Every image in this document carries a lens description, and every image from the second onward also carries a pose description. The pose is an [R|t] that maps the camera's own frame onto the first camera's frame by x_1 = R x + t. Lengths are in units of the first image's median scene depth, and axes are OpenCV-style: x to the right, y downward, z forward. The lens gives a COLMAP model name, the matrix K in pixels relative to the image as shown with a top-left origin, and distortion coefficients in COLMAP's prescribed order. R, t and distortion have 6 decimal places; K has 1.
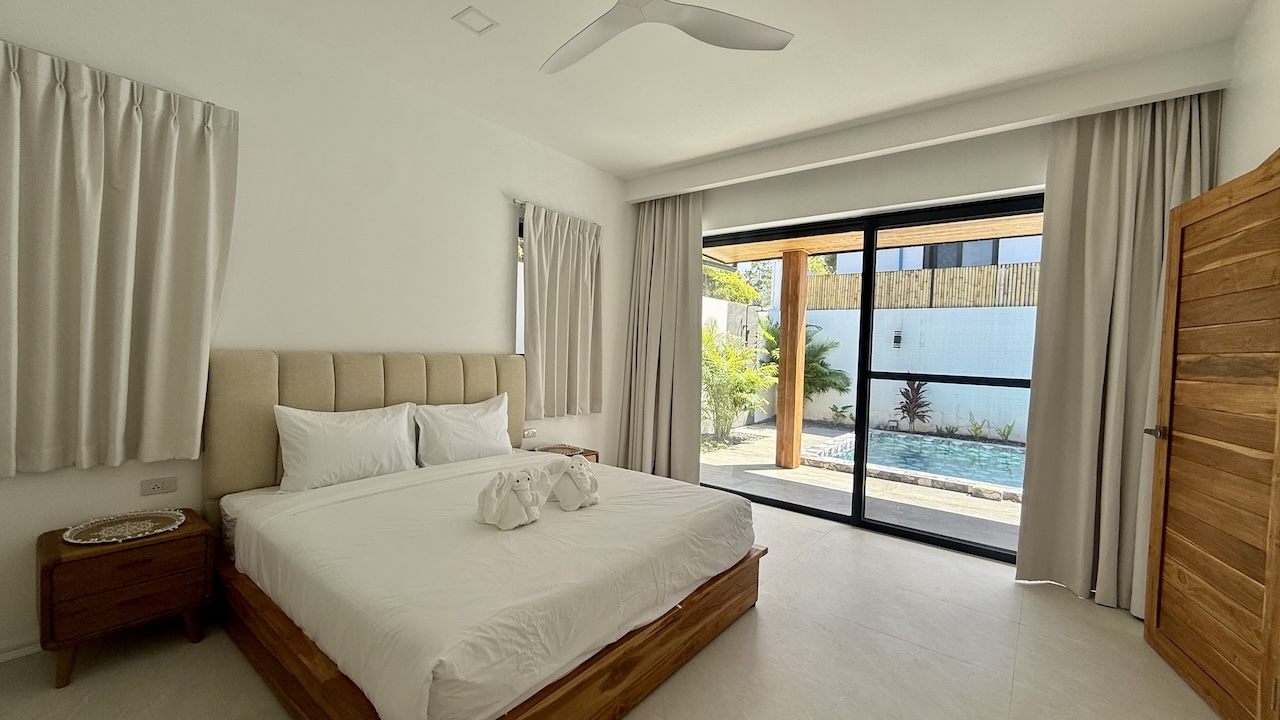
lens RADIAL K [[501.8, 0, 640.0], [0, 501.8, 360.0], [0, 0, 1]] dist [0.000391, 0.000186]
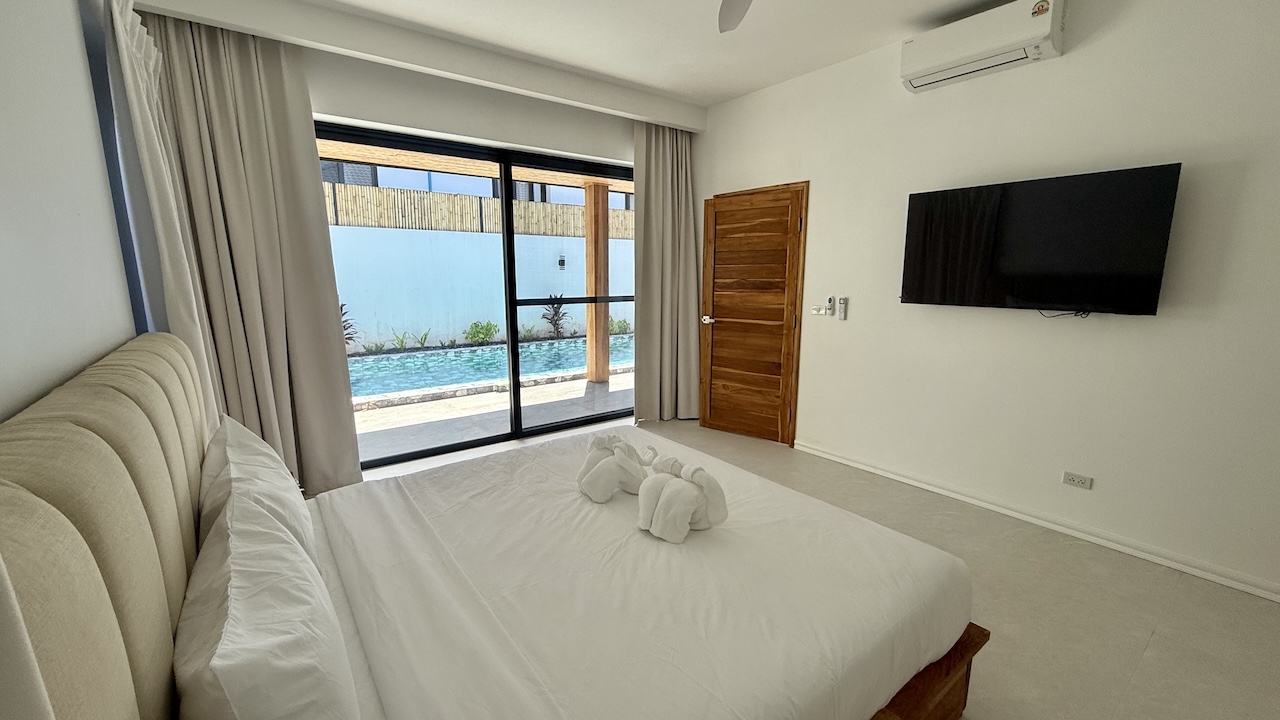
lens RADIAL K [[504.9, 0, 640.0], [0, 504.9, 360.0], [0, 0, 1]] dist [-0.026342, -0.000077]
pose [[0.250511, -0.197950, 0.947660, -0.527973], [0.028109, 0.979947, 0.197264, -0.054796], [-0.967706, -0.022779, 0.251052, 0.450814]]
